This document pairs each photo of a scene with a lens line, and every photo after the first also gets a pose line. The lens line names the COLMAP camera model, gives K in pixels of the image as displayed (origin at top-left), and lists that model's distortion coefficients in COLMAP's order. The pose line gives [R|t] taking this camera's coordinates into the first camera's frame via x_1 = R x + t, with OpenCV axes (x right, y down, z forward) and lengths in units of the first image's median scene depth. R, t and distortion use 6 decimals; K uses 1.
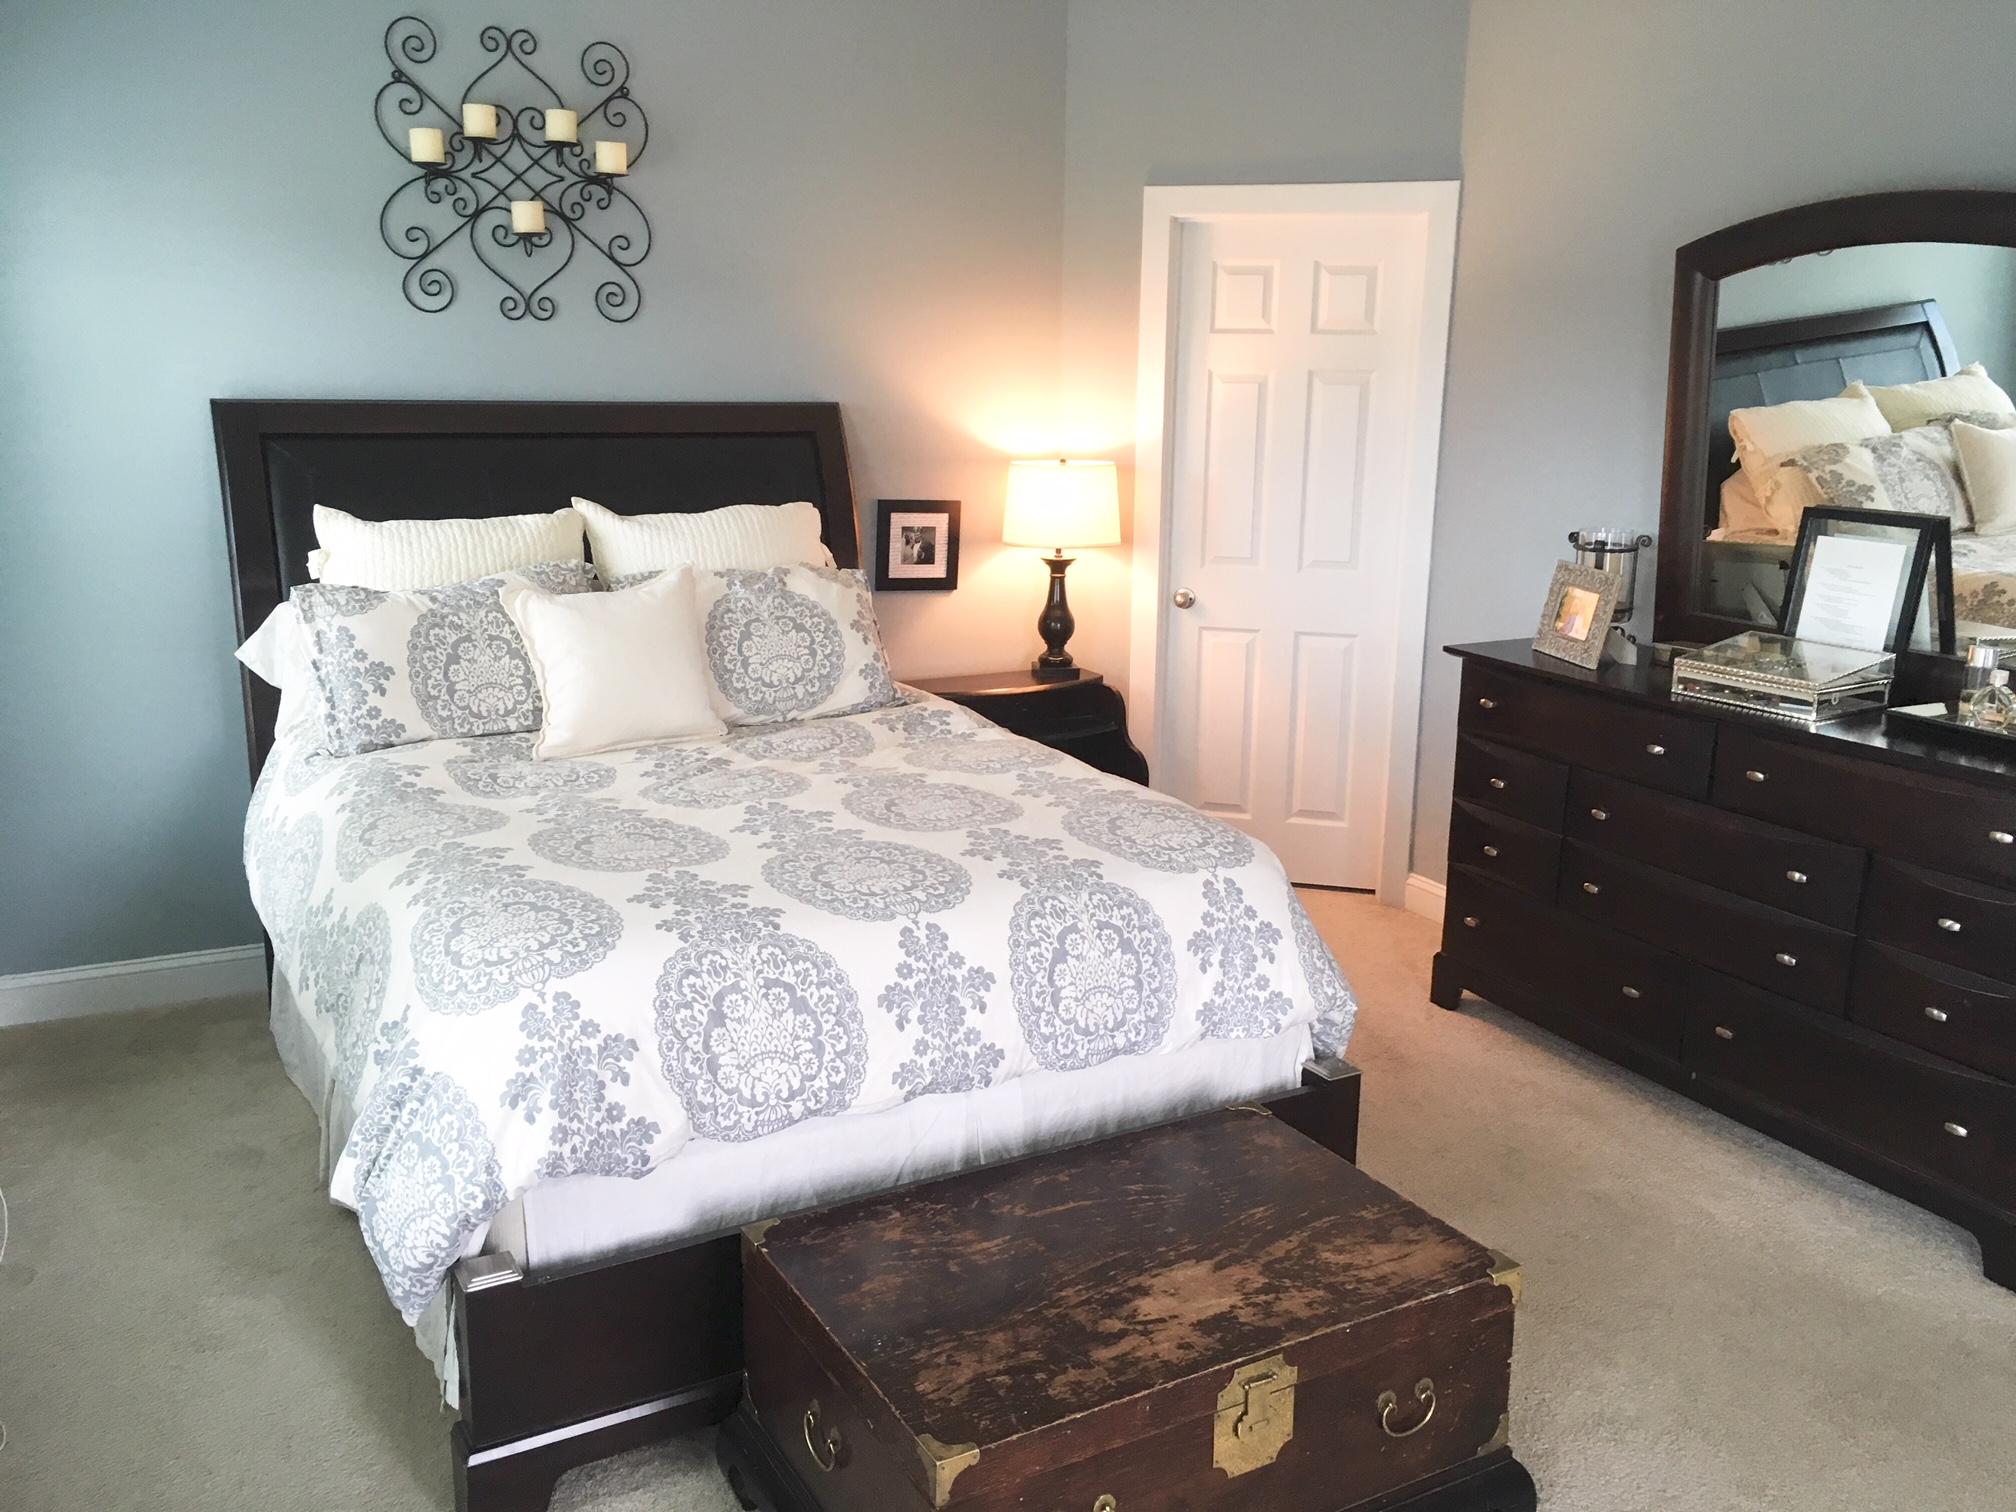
lens RADIAL K [[1727.6, 0, 1014.2], [0, 1727.6, 750.5], [0, 0, 1]] dist [0.087863, -0.119845]
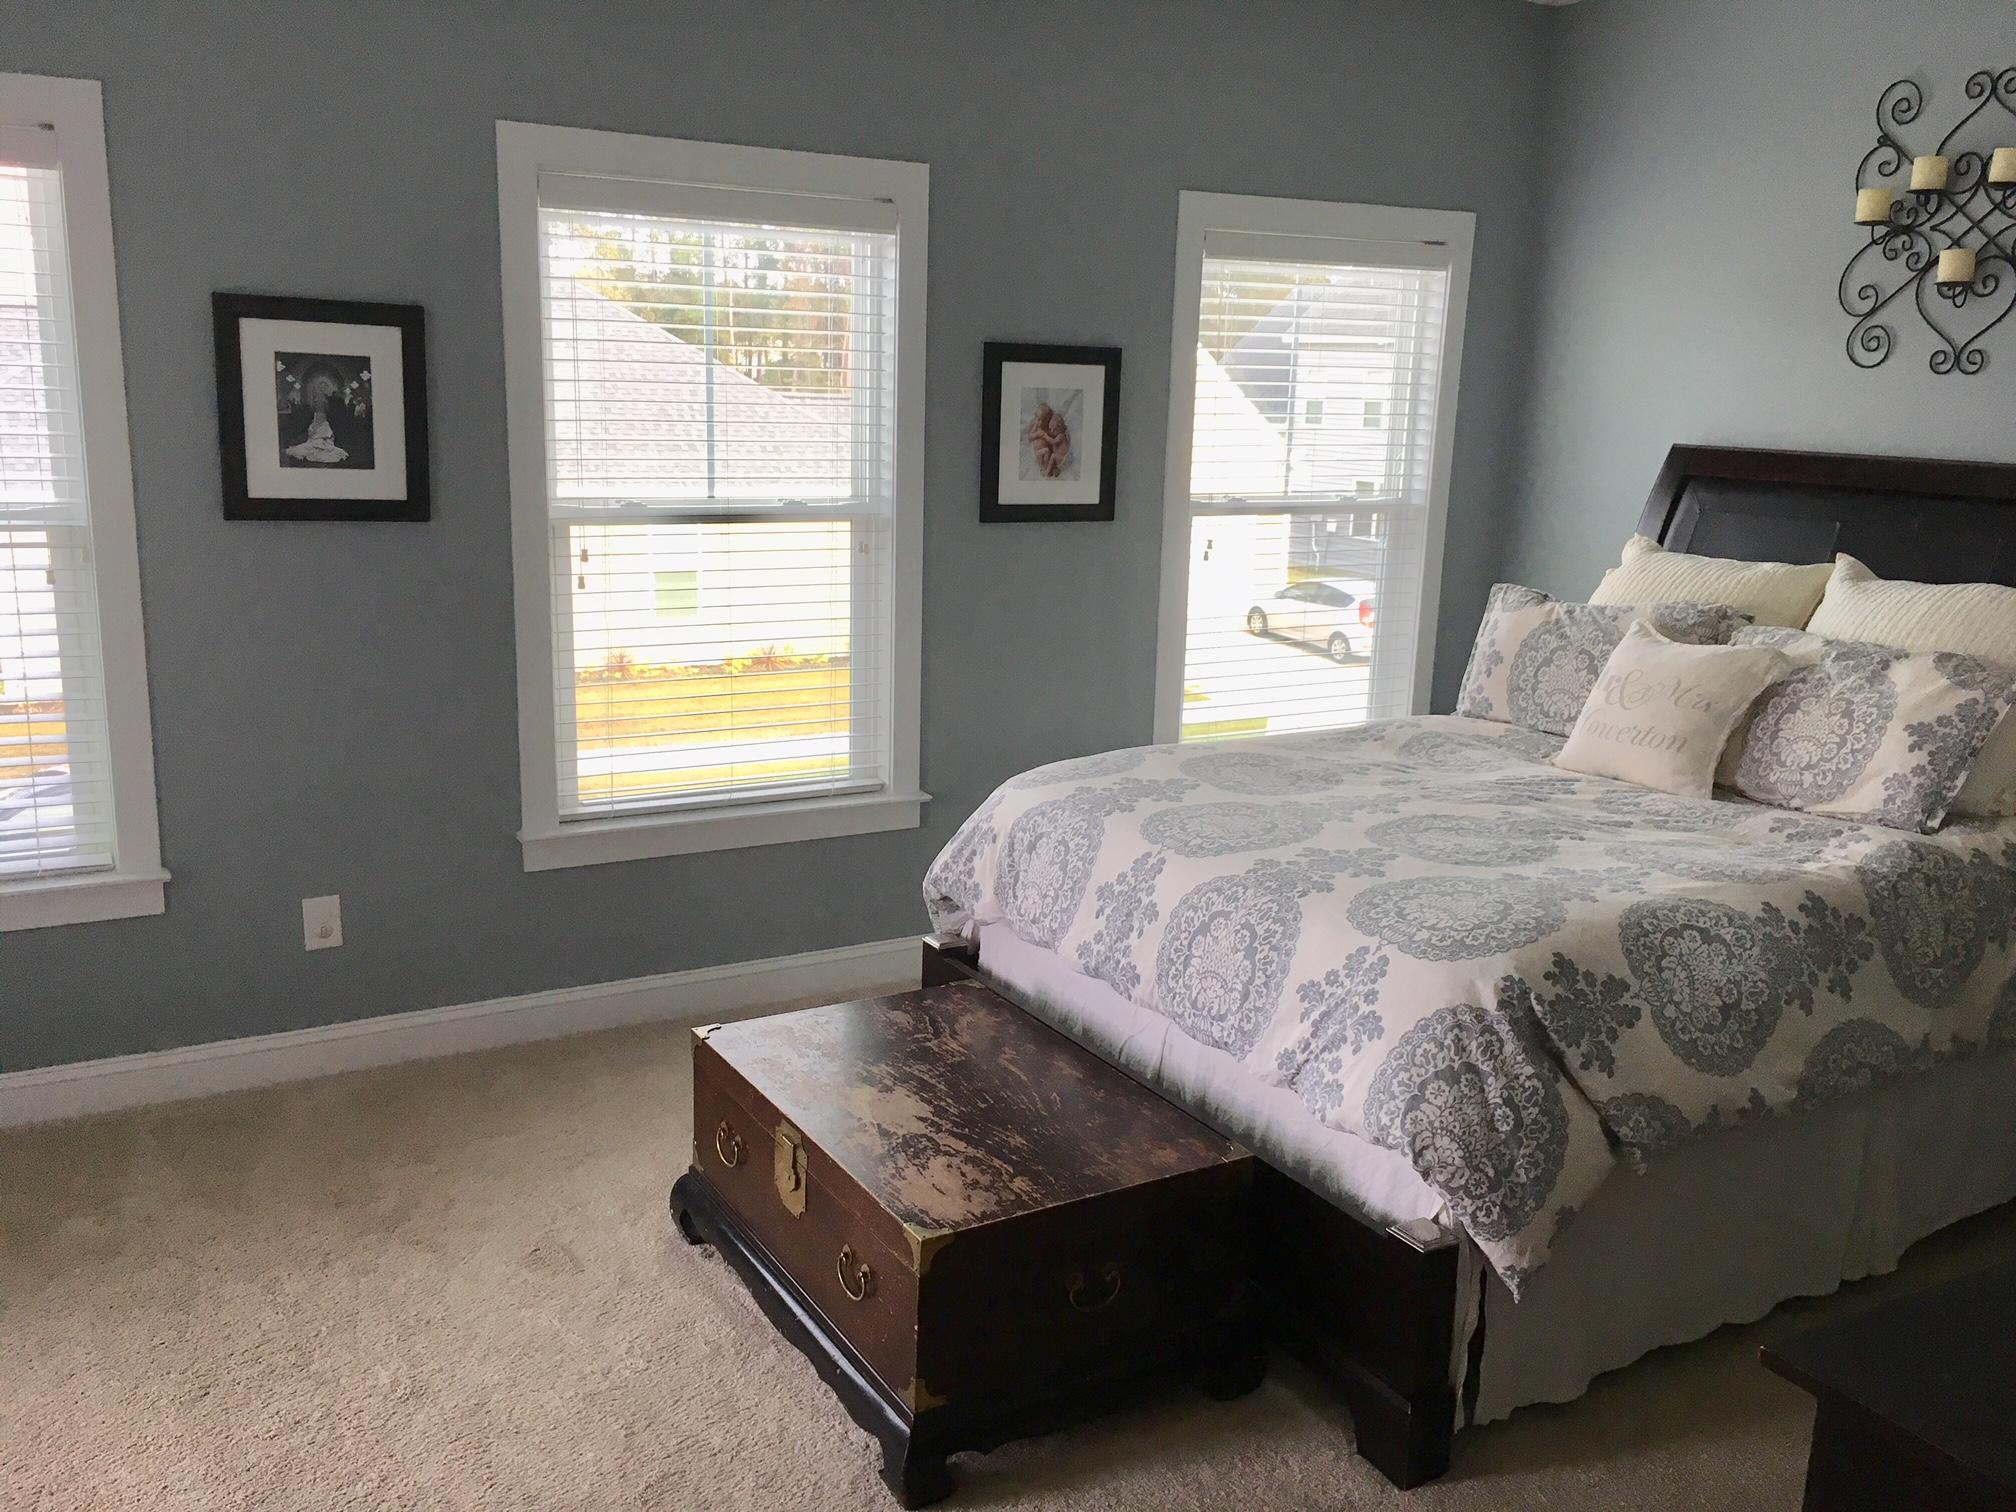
lens RADIAL K [[1727.6, 0, 1015.0], [0, 1727.6, 757.4], [0, 0, 1]] dist [0.087863, -0.119845]
pose [[0.026509, 0.202855, -0.978850, 0.734058], [-0.257567, 0.947519, 0.189386, -0.109327], [0.965897, 0.247099, 0.077367, 0.534300]]
